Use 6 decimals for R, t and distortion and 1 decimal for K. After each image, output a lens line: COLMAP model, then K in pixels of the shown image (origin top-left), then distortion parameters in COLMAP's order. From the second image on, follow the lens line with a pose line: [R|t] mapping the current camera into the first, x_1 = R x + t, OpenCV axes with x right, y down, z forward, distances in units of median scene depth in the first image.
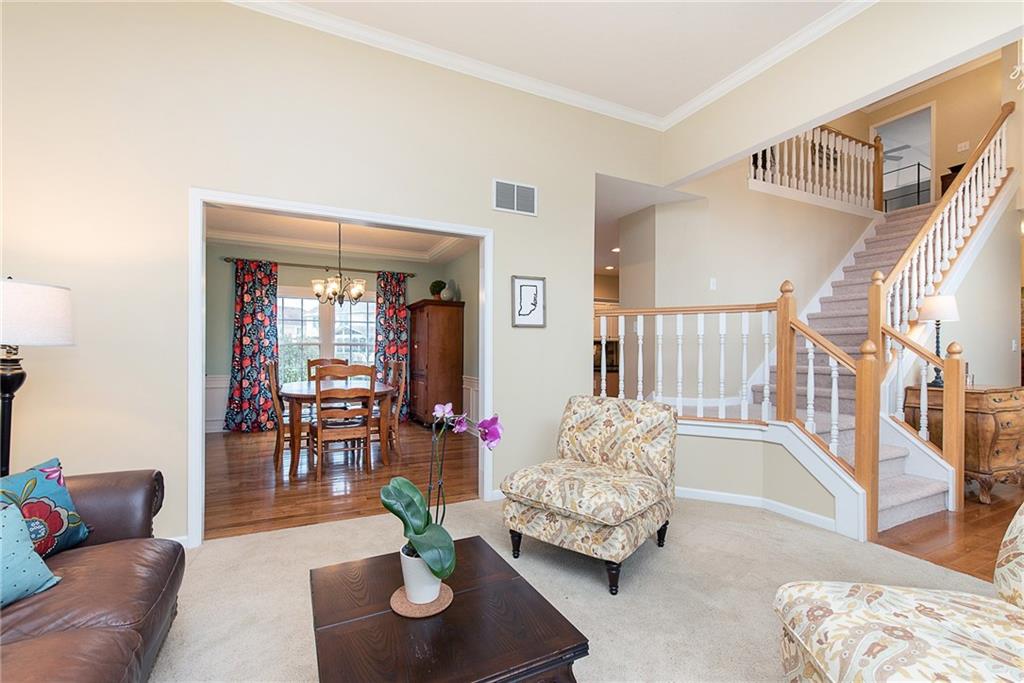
lens RADIAL K [[437.2, 0, 509.1], [0, 437.2, 351.3], [0, 0, 1]] dist [-0.001181, -0.000303]
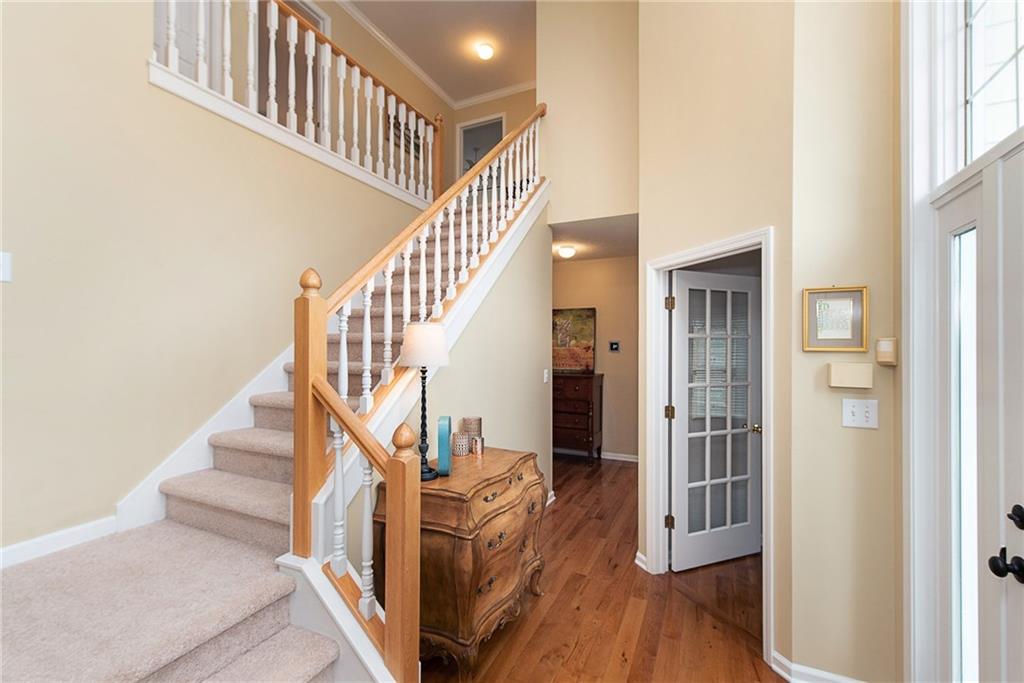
lens RADIAL K [[437.2, 0, 511.3], [0, 437.2, 342.7], [0, 0, 1]] dist [-0.001181, -0.000303]
pose [[0.768325, 0.006224, 0.640030, 0.484653], [0.000738, 0.999943, -0.010610, -0.065695], [-0.640059, 0.008625, 0.768277, 0.327081]]
